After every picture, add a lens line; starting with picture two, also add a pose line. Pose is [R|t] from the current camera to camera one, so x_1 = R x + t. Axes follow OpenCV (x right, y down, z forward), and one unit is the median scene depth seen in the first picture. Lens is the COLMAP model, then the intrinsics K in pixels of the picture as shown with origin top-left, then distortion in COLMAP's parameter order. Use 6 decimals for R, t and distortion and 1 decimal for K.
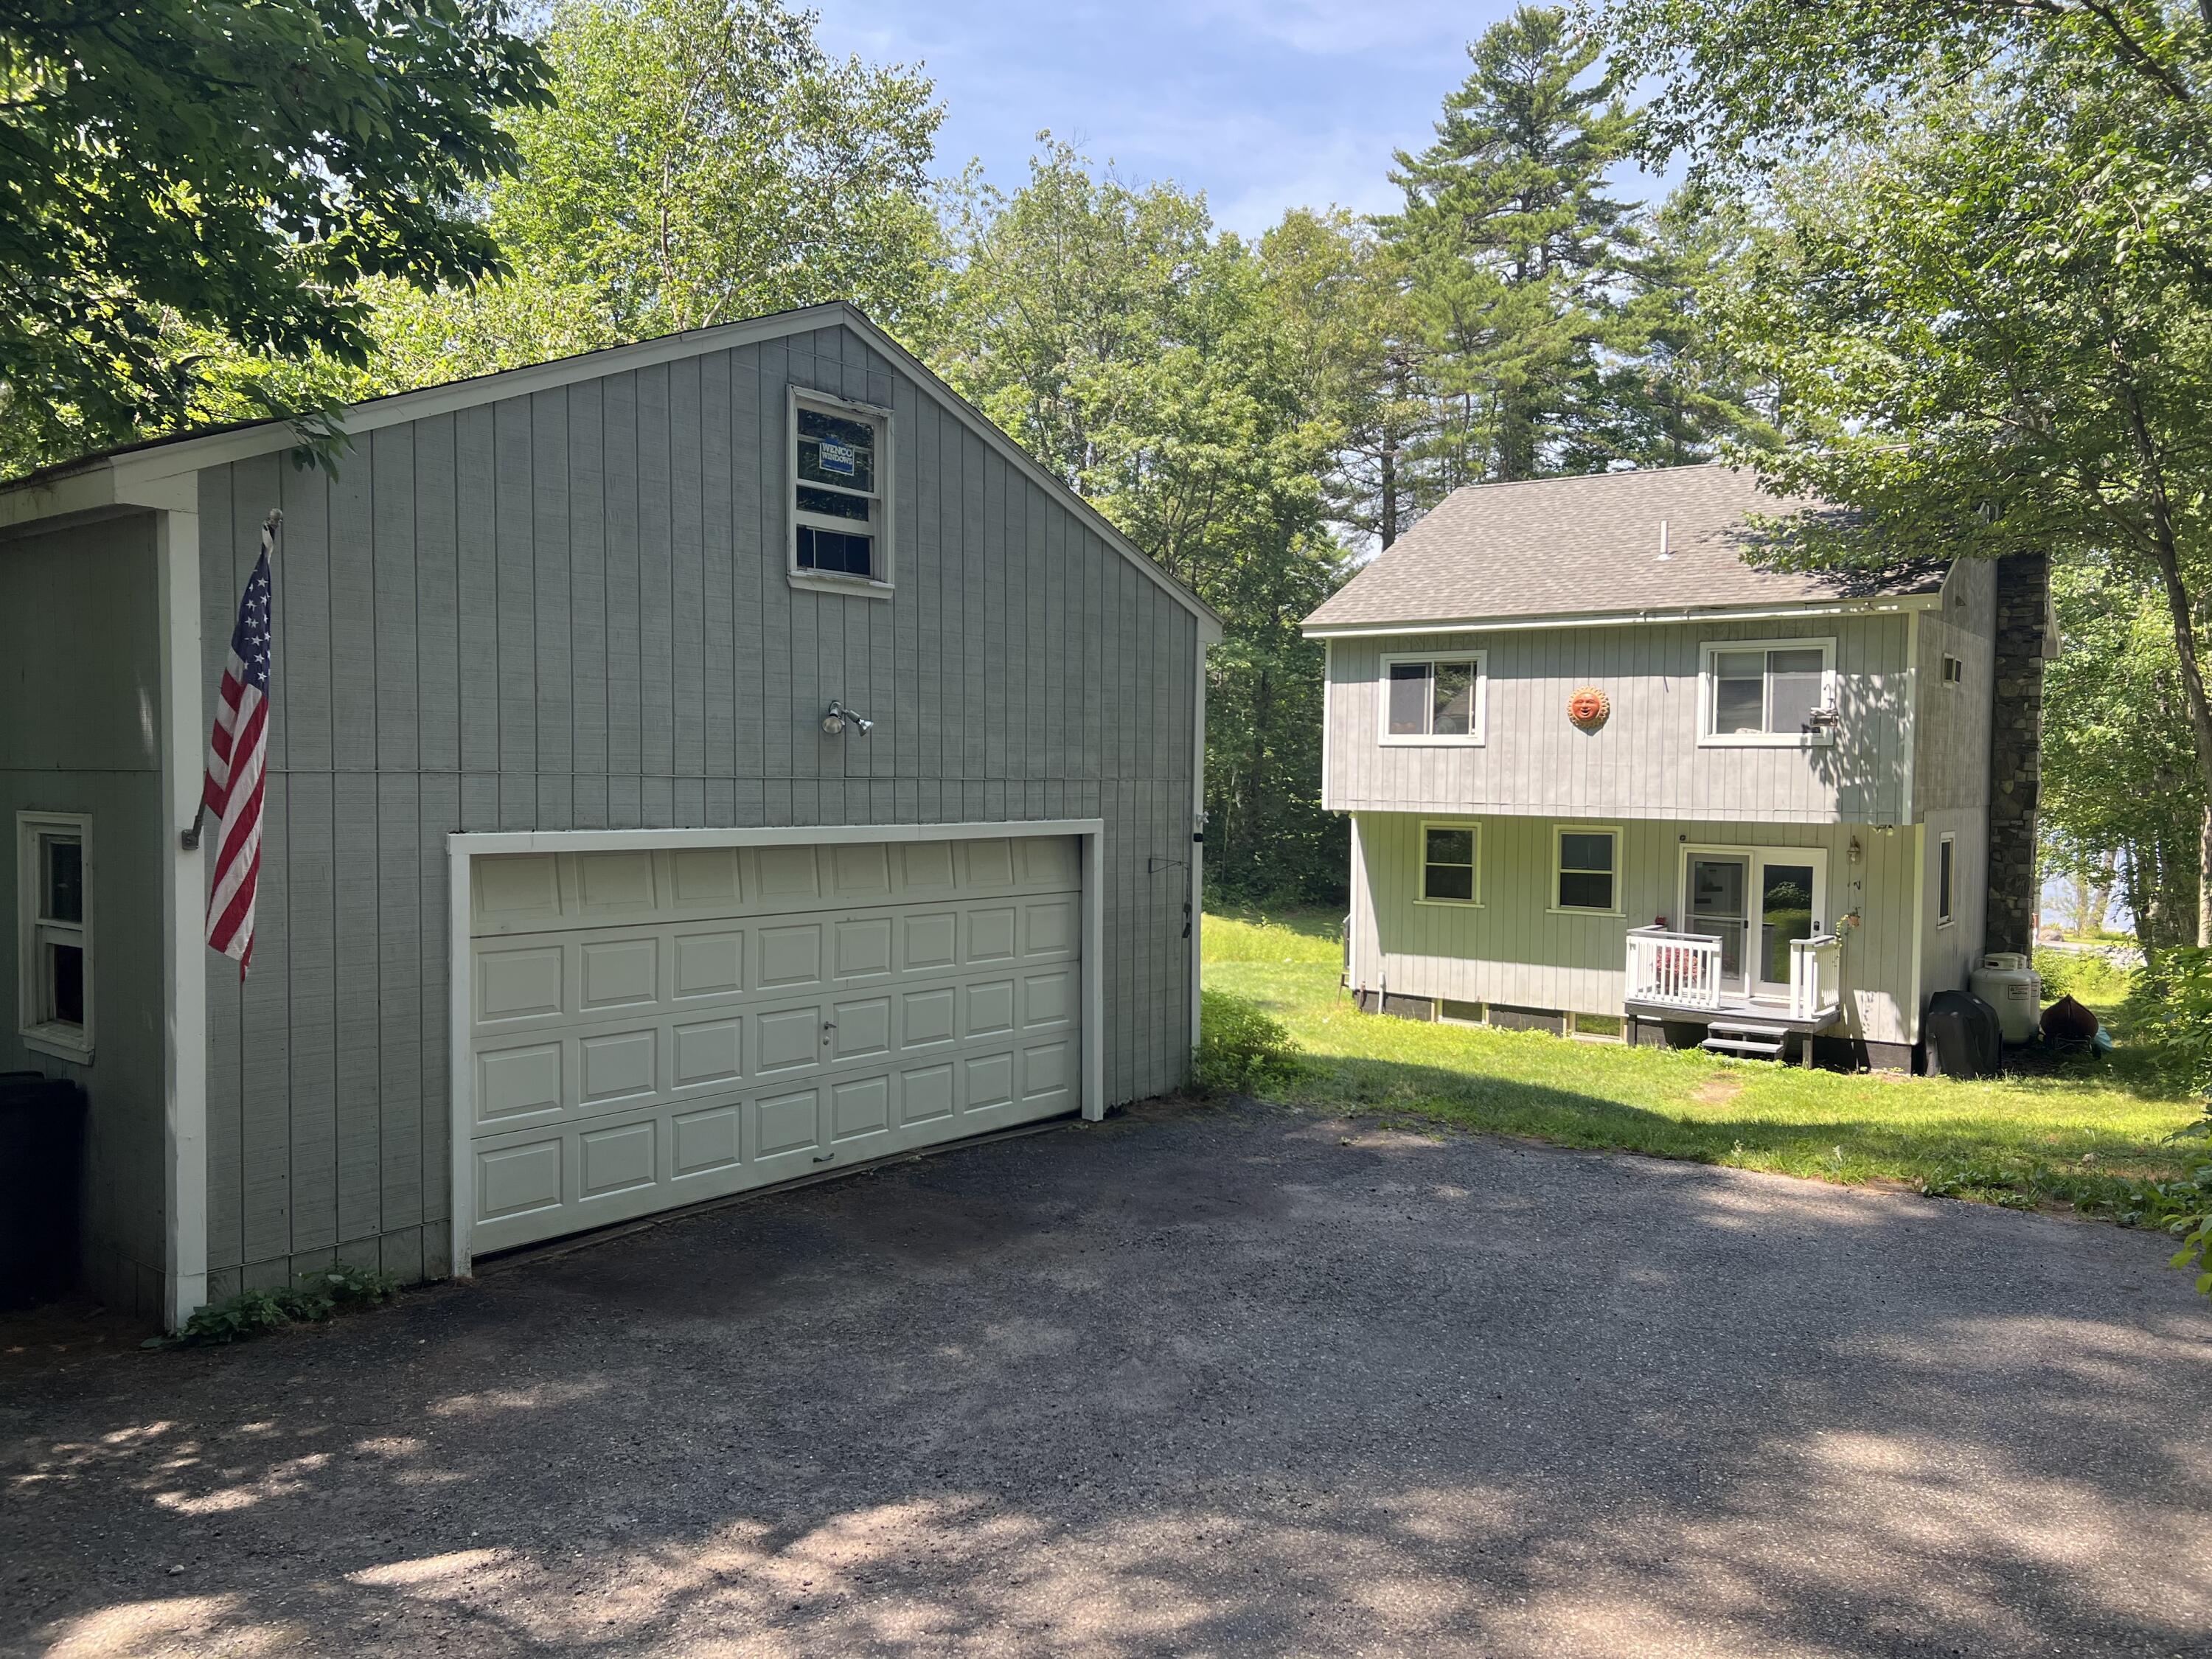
lens RADIAL K [[1648.7, 0, 1118.0], [0, 1648.7, 826.8], [0, 0, 1]] dist [0.101052, -0.134600]
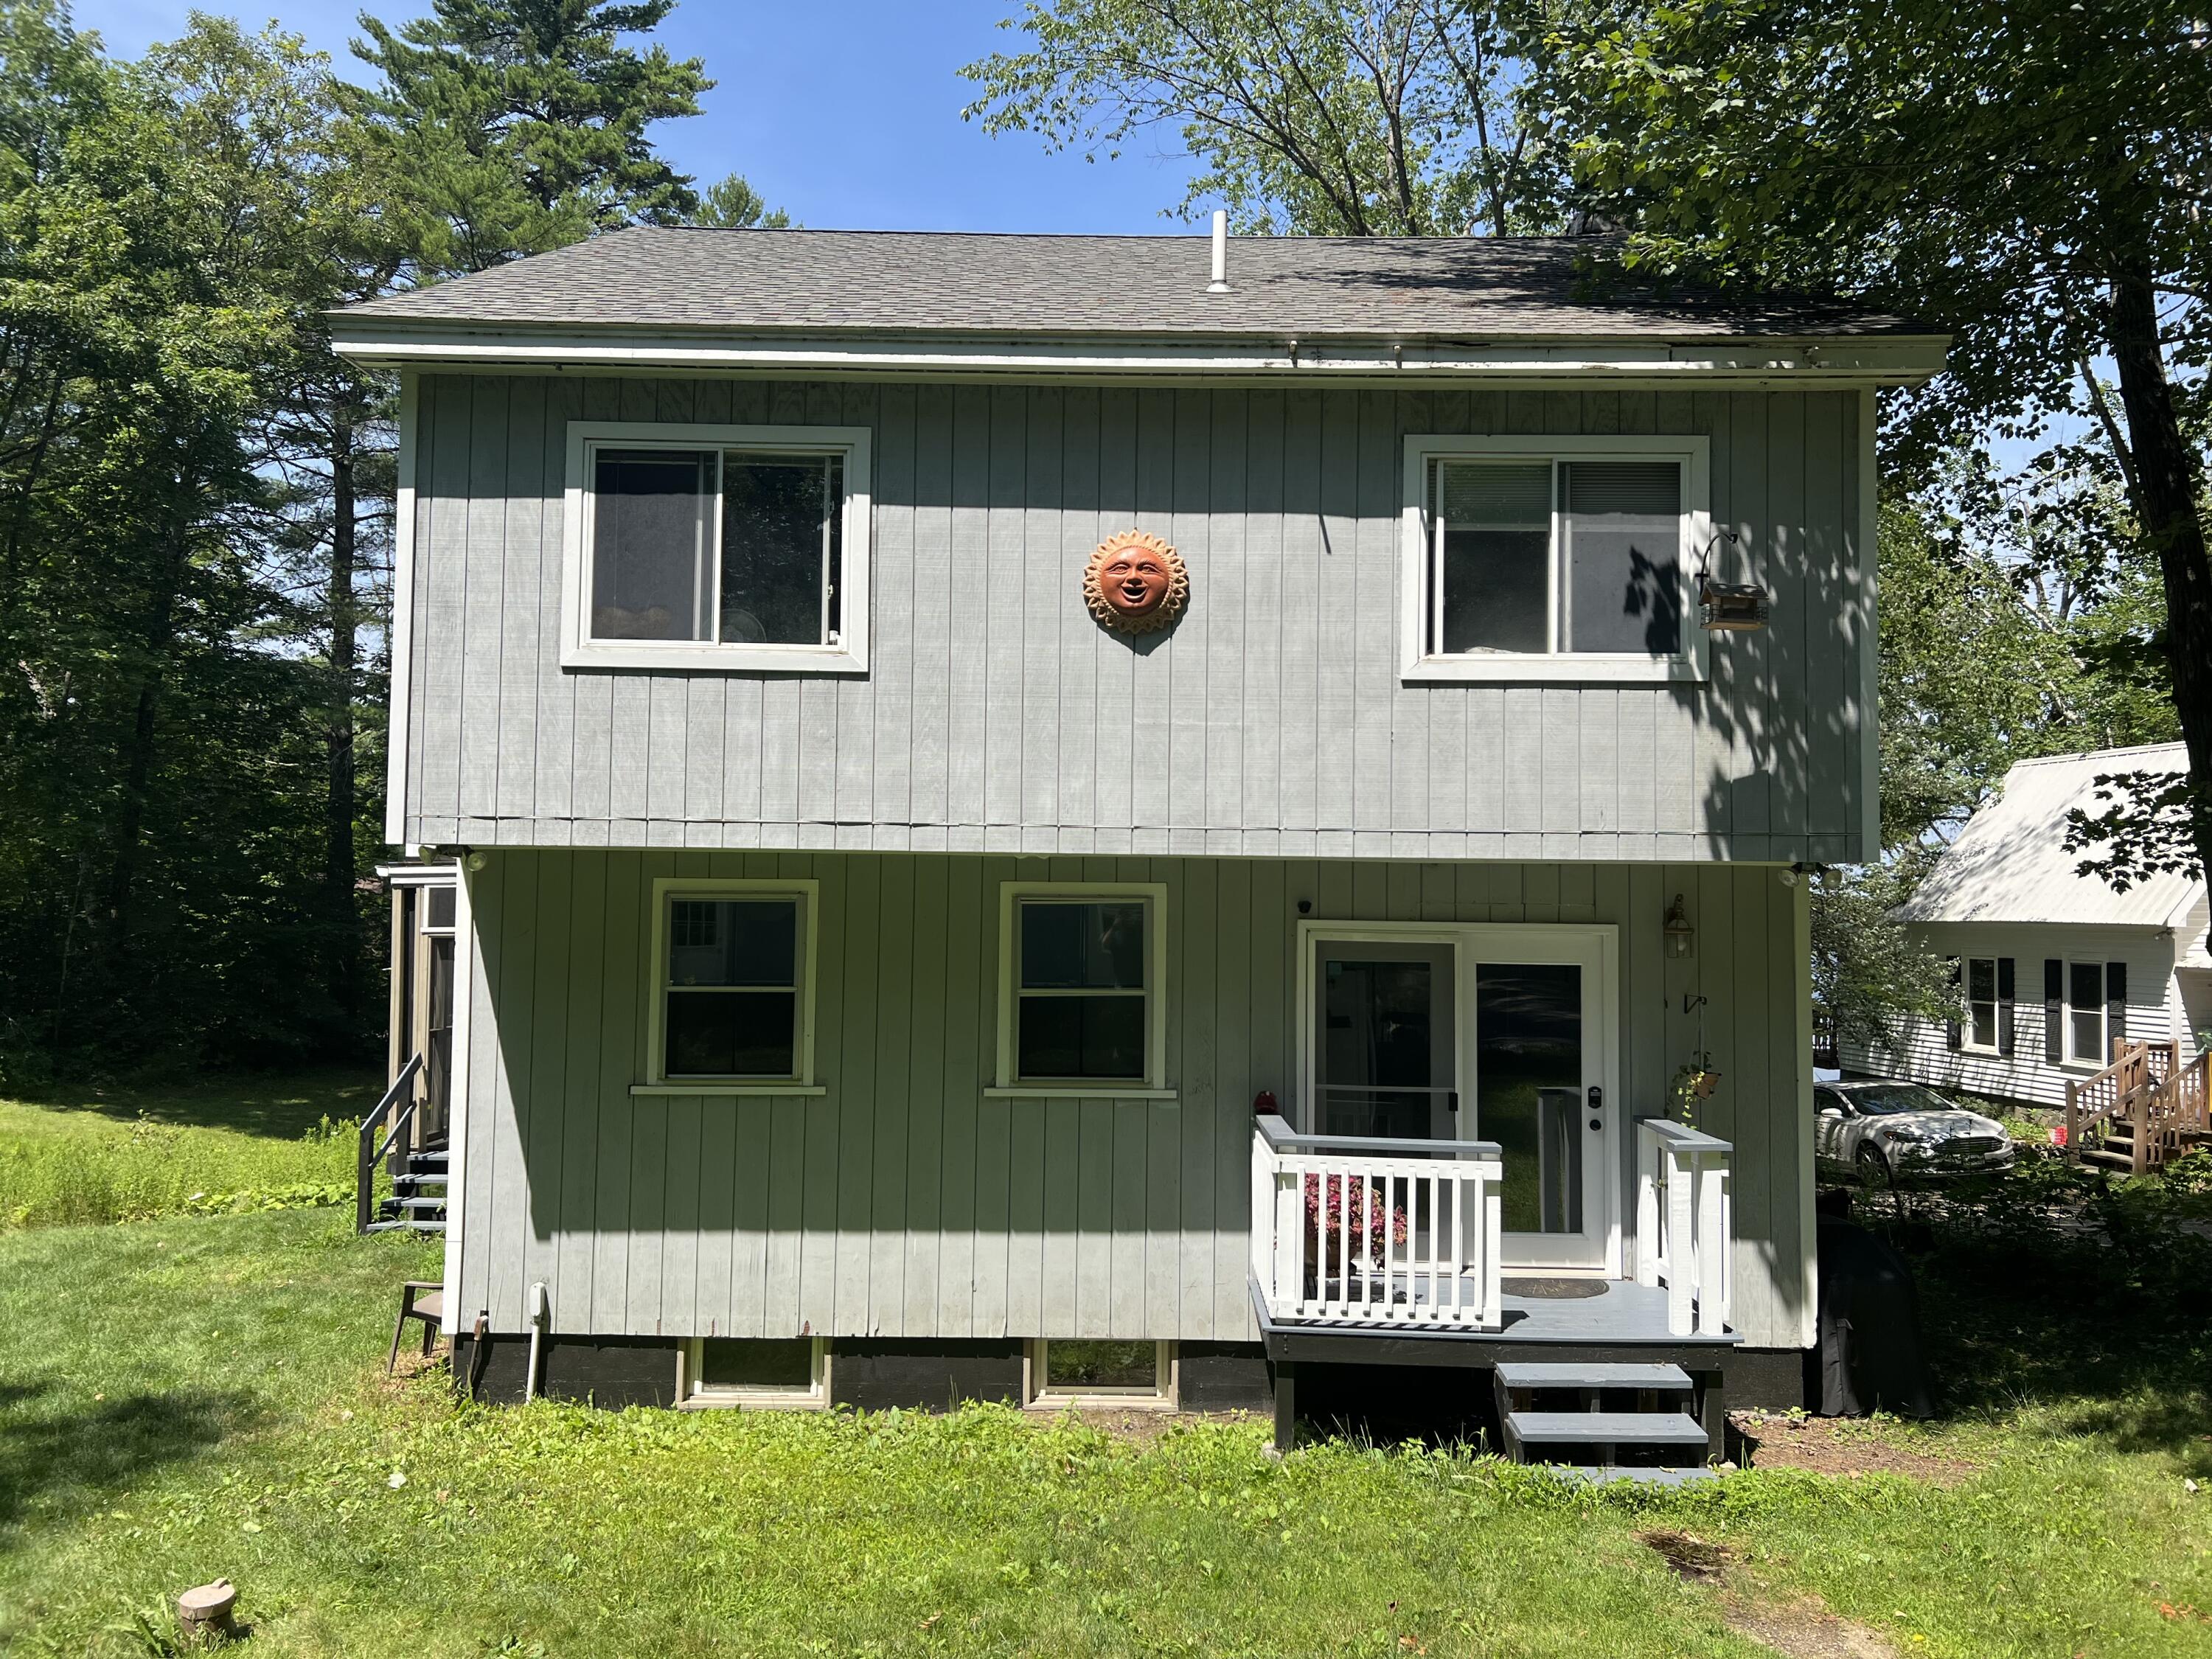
lens RADIAL K [[1648.7, 0, 1118.0], [0, 1648.7, 826.8], [0, 0, 1]] dist [0.101052, -0.134600]
pose [[0.812444, 0.025736, 0.582470, 0.045497], [0.020349, 0.997165, -0.072442, 0.015289], [-0.582683, 0.070708, 0.809618, 0.656274]]
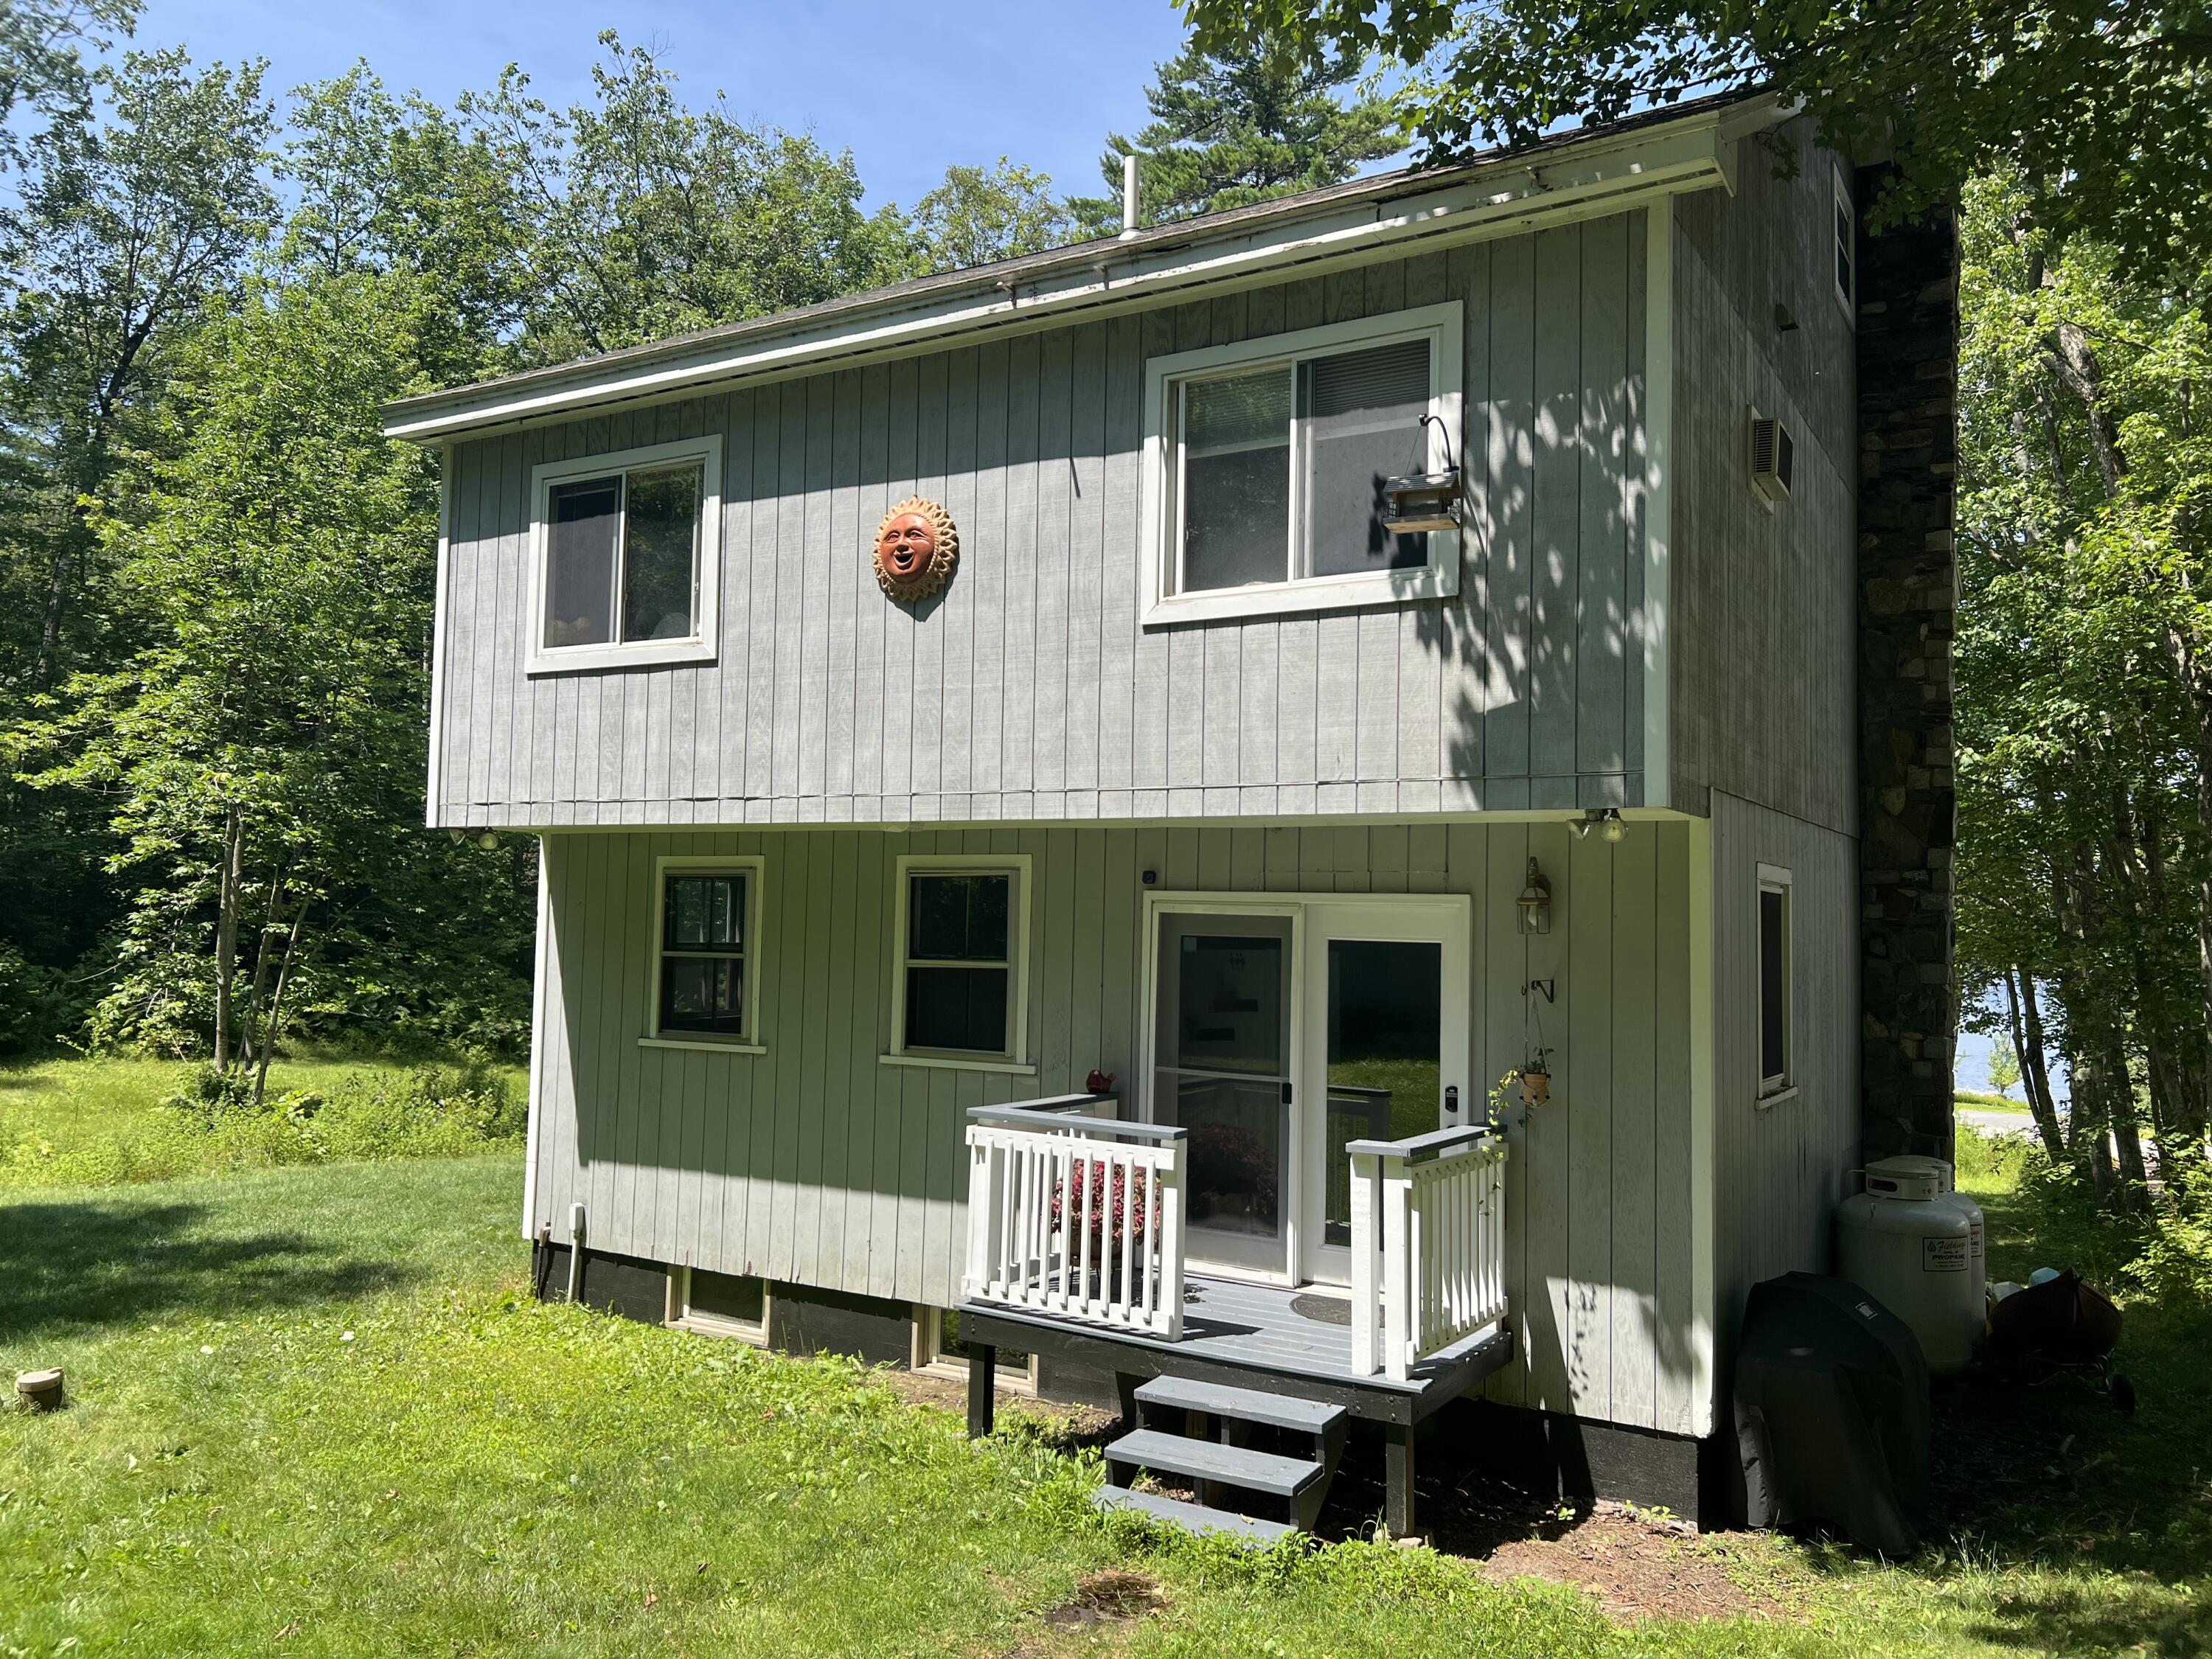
lens RADIAL K [[1648.7, 0, 1118.0], [0, 1648.7, 826.8], [0, 0, 1]] dist [0.101052, -0.134600]
pose [[0.996564, 0.013187, 0.081770, 0.288583], [-0.005505, 0.995607, -0.093467, 0.030933], [-0.082644, 0.092696, 0.992259, 0.580086]]
